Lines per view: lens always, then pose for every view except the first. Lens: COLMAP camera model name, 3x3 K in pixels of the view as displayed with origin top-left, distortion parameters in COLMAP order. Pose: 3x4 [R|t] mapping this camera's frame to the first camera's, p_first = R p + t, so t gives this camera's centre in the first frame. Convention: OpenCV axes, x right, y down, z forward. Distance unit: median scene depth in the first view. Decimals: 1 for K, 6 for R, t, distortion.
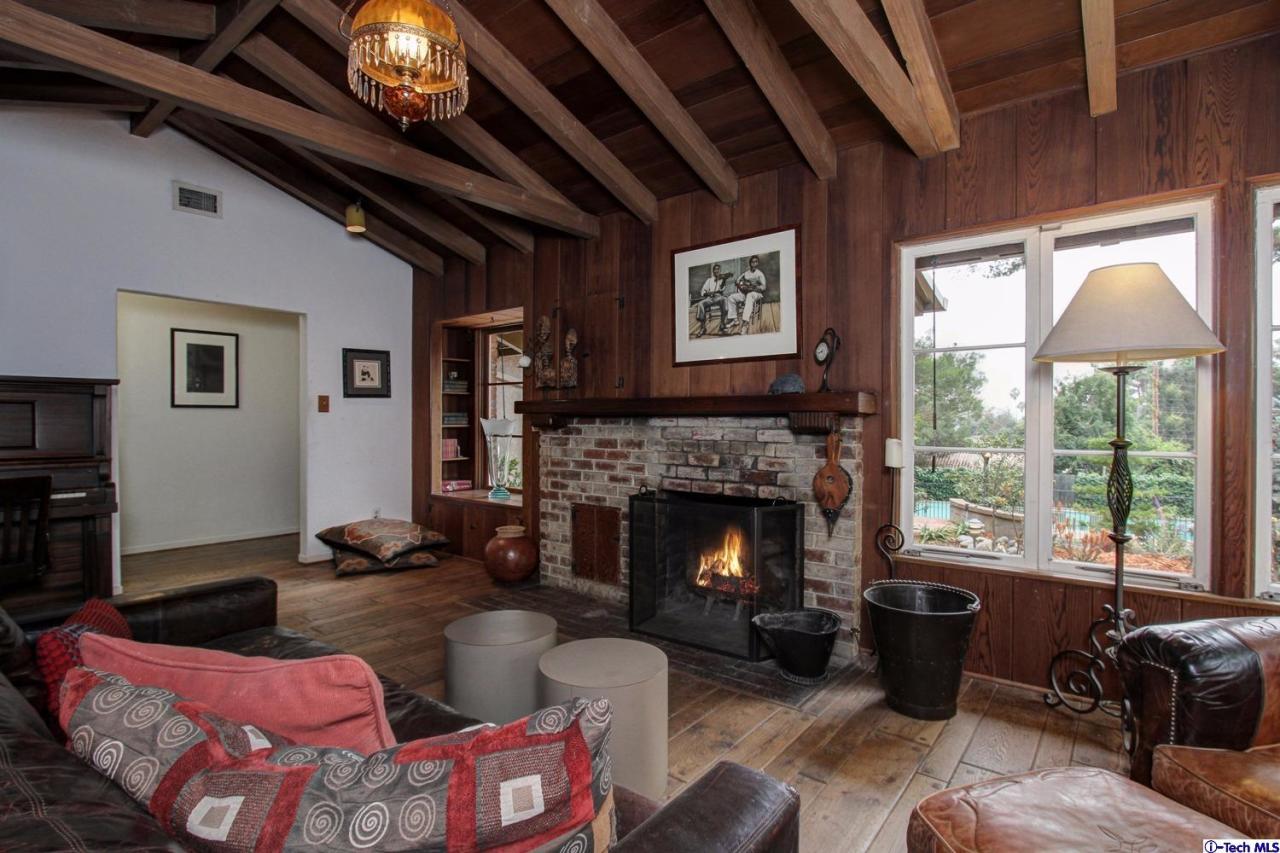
lens RADIAL K [[611.8, 0, 639.5], [0, 611.8, 427.9], [0, 0, 1]] dist [-0.023625, 0.001246]
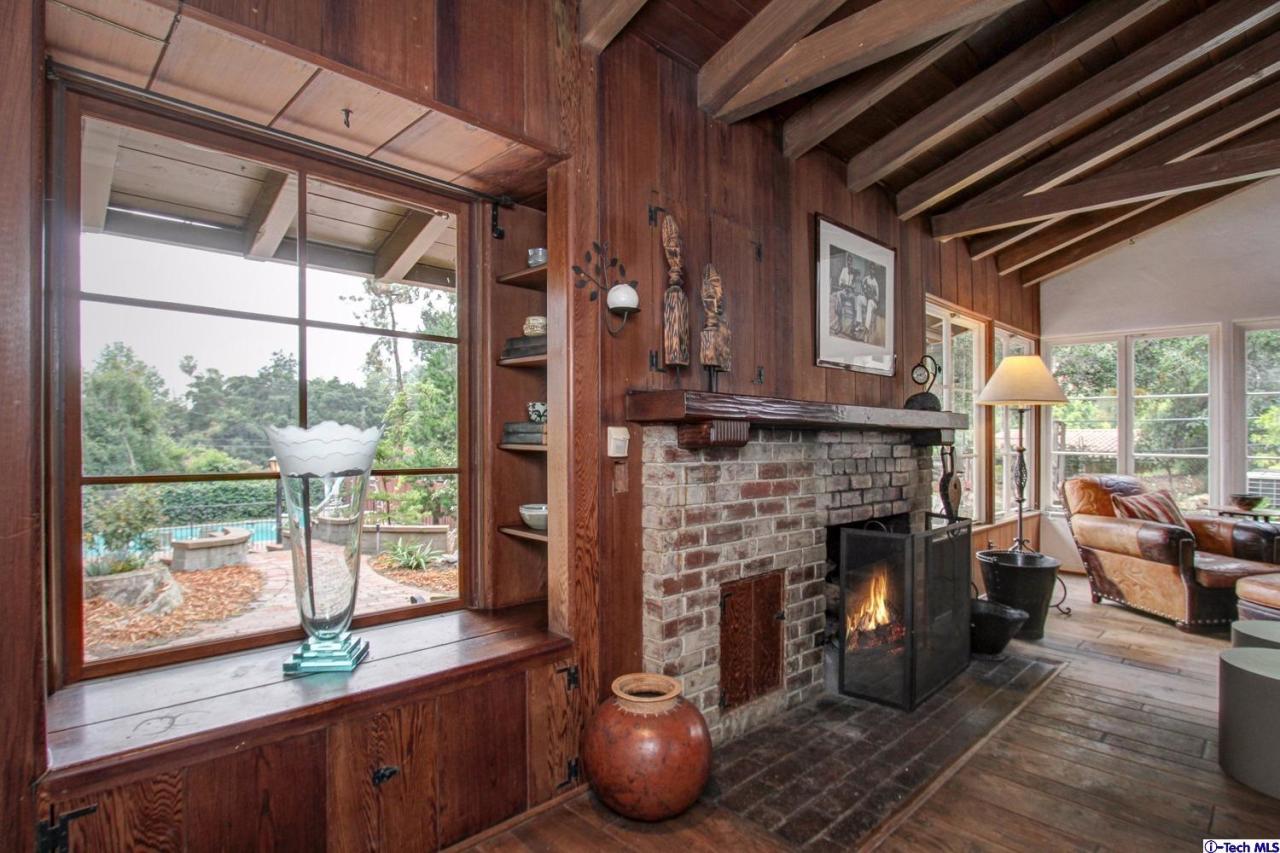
lens RADIAL K [[647.5, 0, 638.3], [0, 647.5, 437.3], [0, 0, 1]] dist [-0.022251, 0.001179]
pose [[0.131794, -0.005042, 0.991264, -0.855392], [0.000990, 0.999987, 0.004955, -0.014674], [-0.991277, 0.000328, 0.131797, 1.228760]]
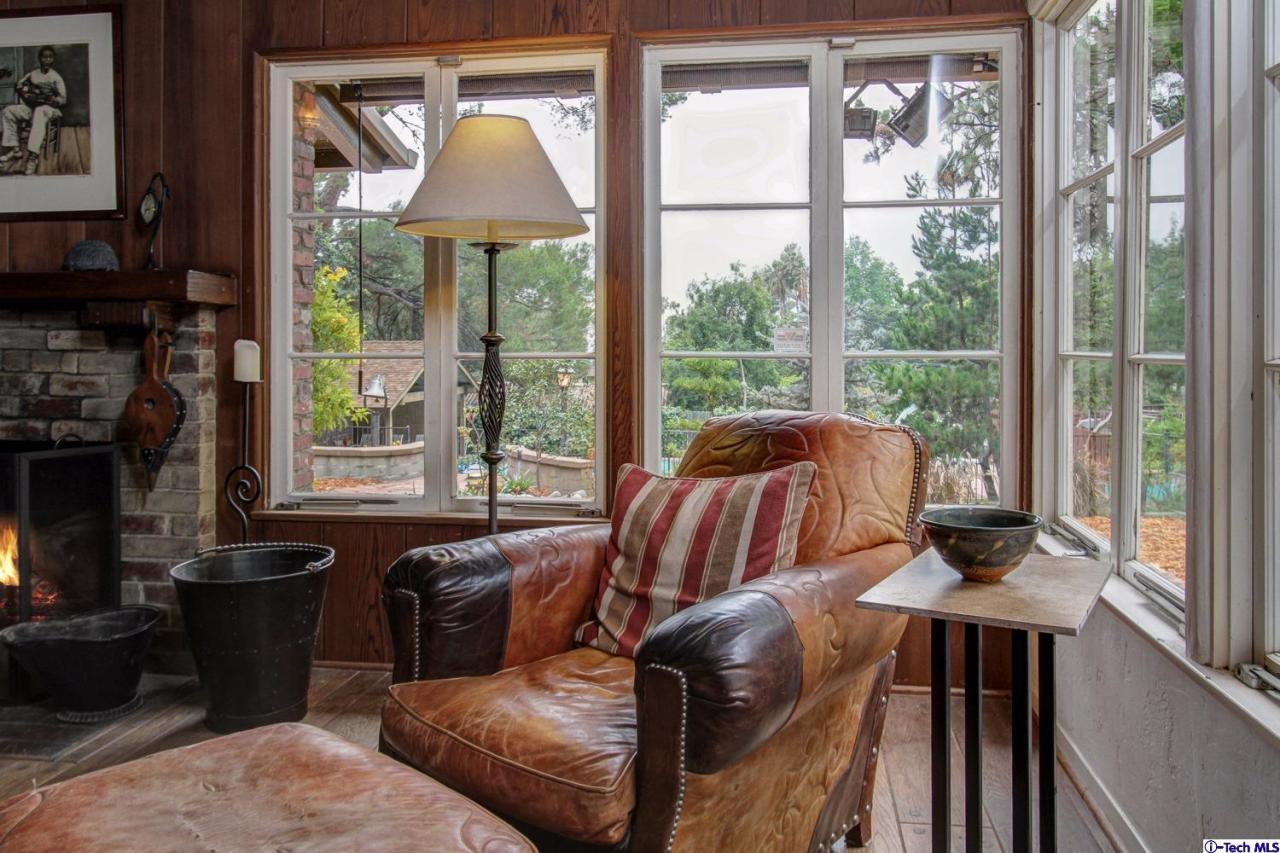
lens RADIAL K [[982.9, 0, 638.7], [0, 982.9, 353.0], [0, 0, 1]] dist [0.004403, -0.003681]
pose [[0.862077, -0.007355, 0.506724, 0.197649], [0.007923, 0.999968, 0.001036, 0.028682], [-0.506715, 0.003122, 0.862108, -0.149842]]
